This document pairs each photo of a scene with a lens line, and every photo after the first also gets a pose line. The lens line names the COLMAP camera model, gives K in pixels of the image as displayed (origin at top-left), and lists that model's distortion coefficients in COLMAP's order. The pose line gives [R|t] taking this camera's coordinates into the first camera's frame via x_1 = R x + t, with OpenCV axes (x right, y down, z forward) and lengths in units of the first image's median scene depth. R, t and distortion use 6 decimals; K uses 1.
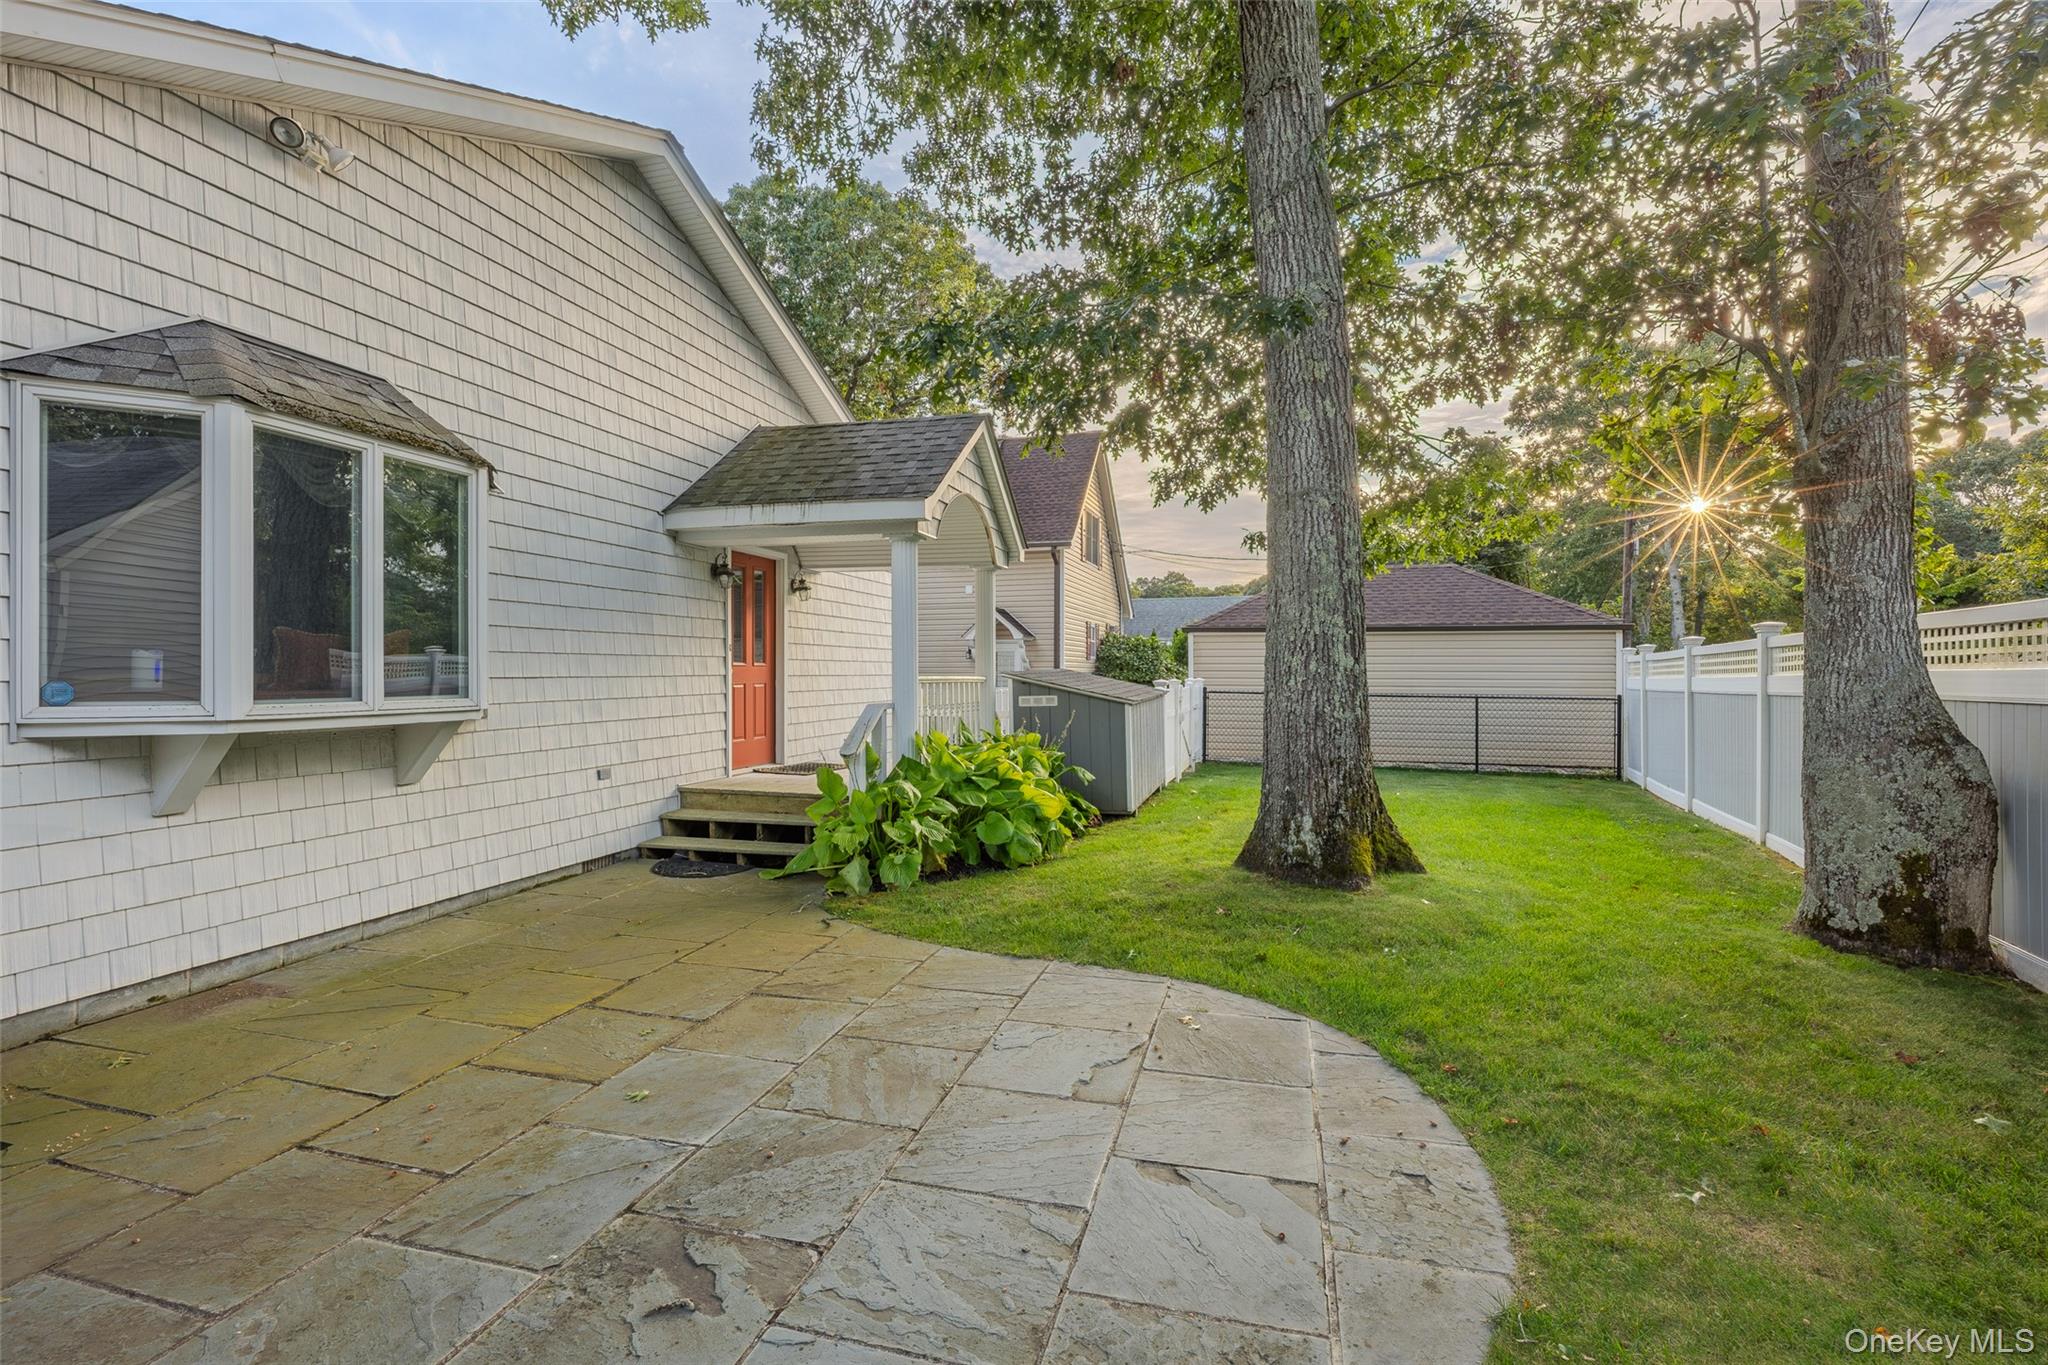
lens RADIAL K [[888.8, 0, 1033.1], [0, 888.8, 678.3], [0, 0, 1]] dist [-0.001936, 0.000254]
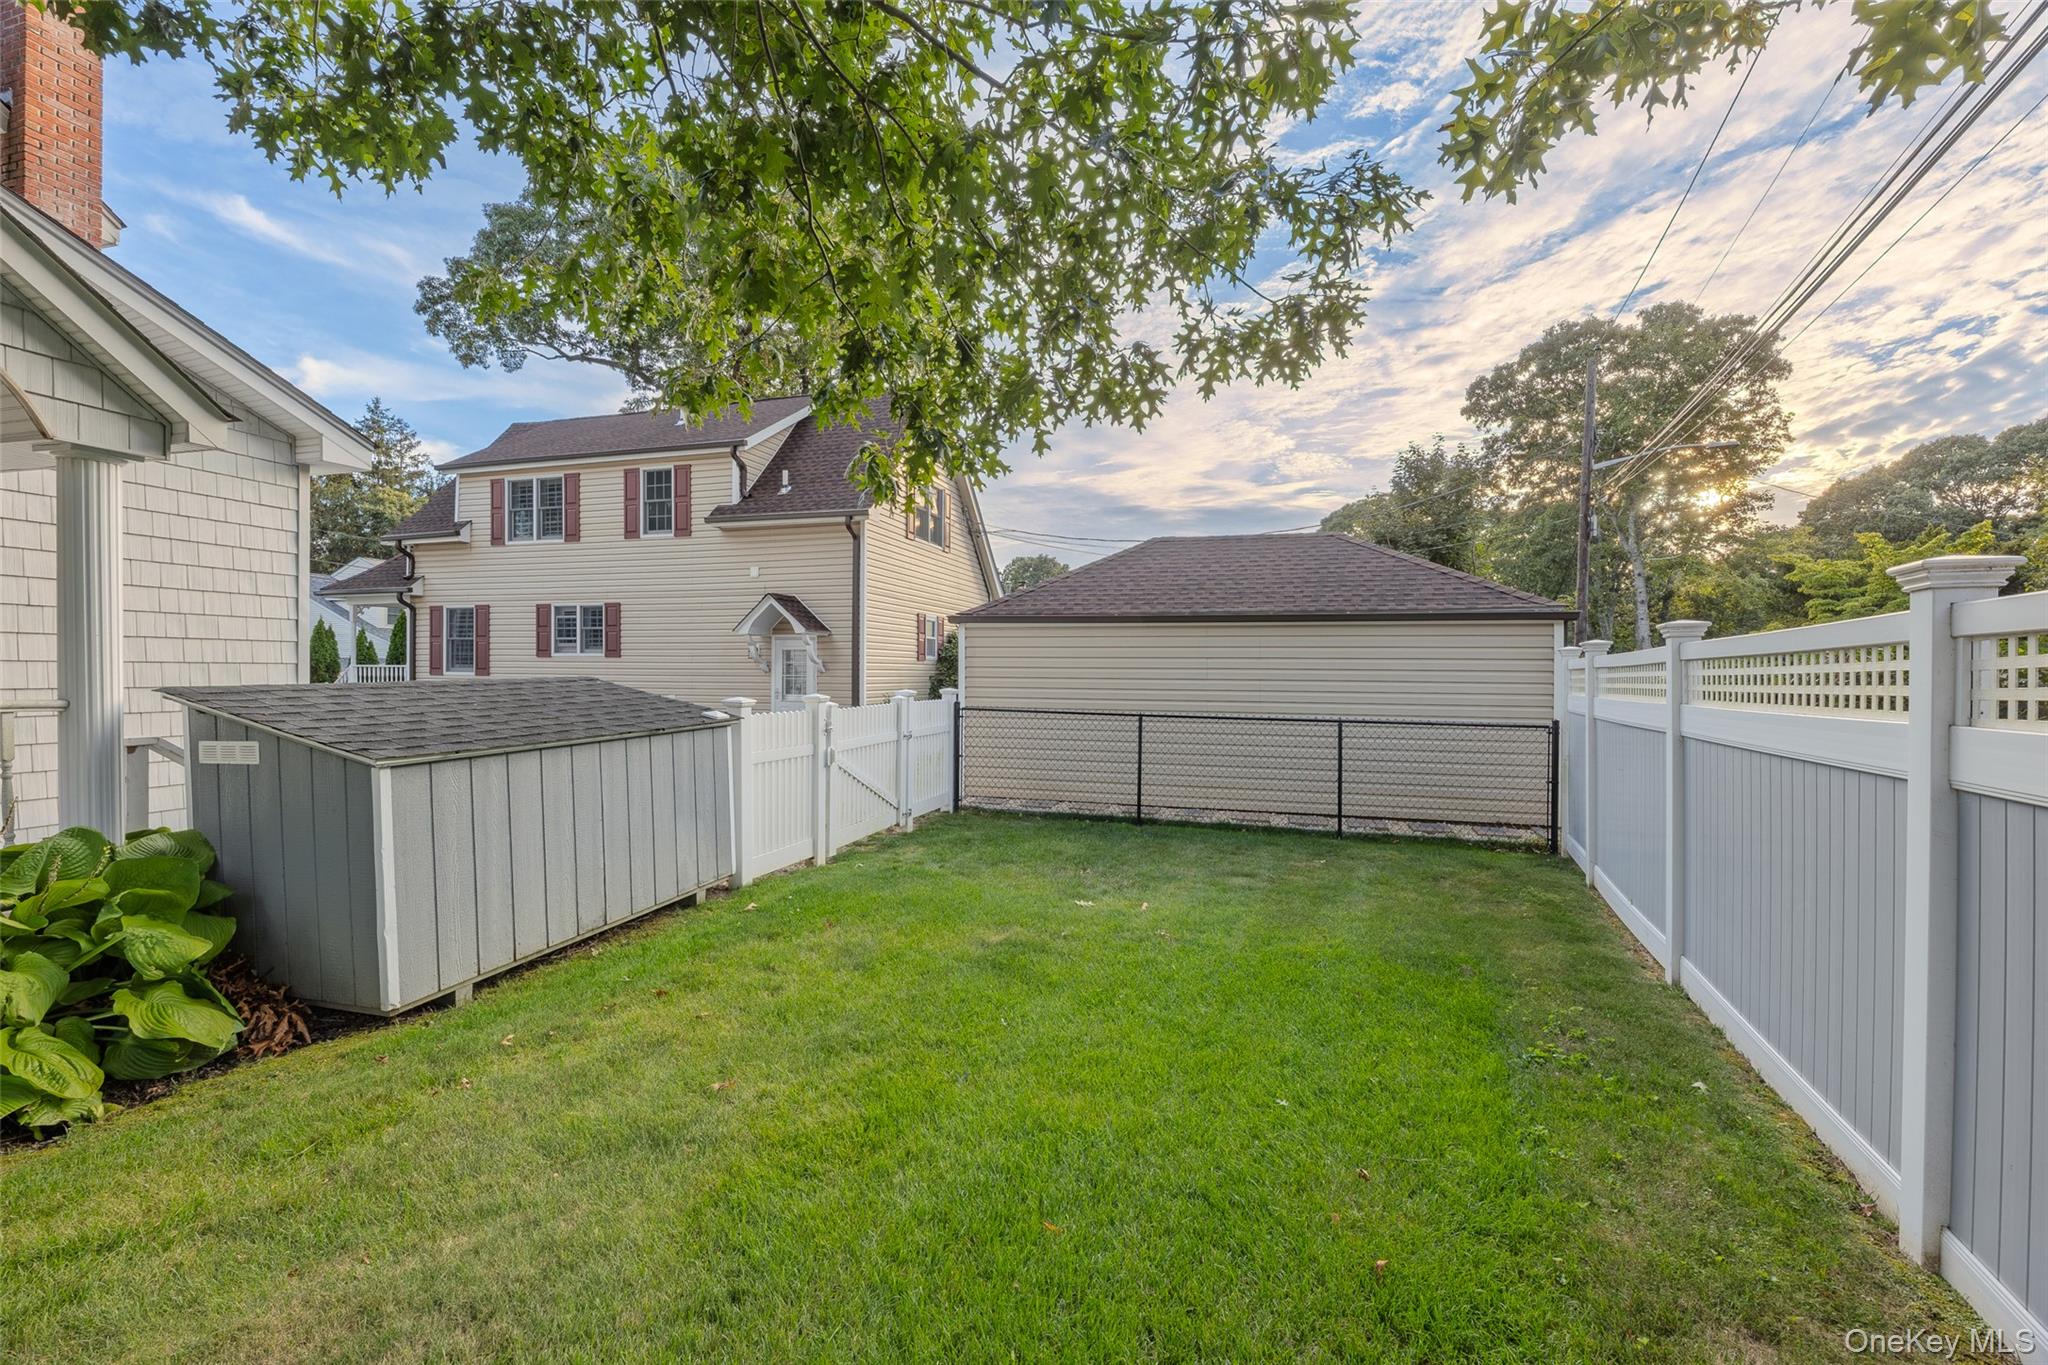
lens RADIAL K [[843.1, 0, 1014.6], [0, 843.1, 681.8], [0, 0, 1]] dist [-0.007572, -0.000438]
pose [[0.999908, 0.005416, -0.012400, 0.245798], [-0.005347, 0.999970, 0.005638, -0.009254], [0.012430, -0.005571, 0.999907, 0.345082]]
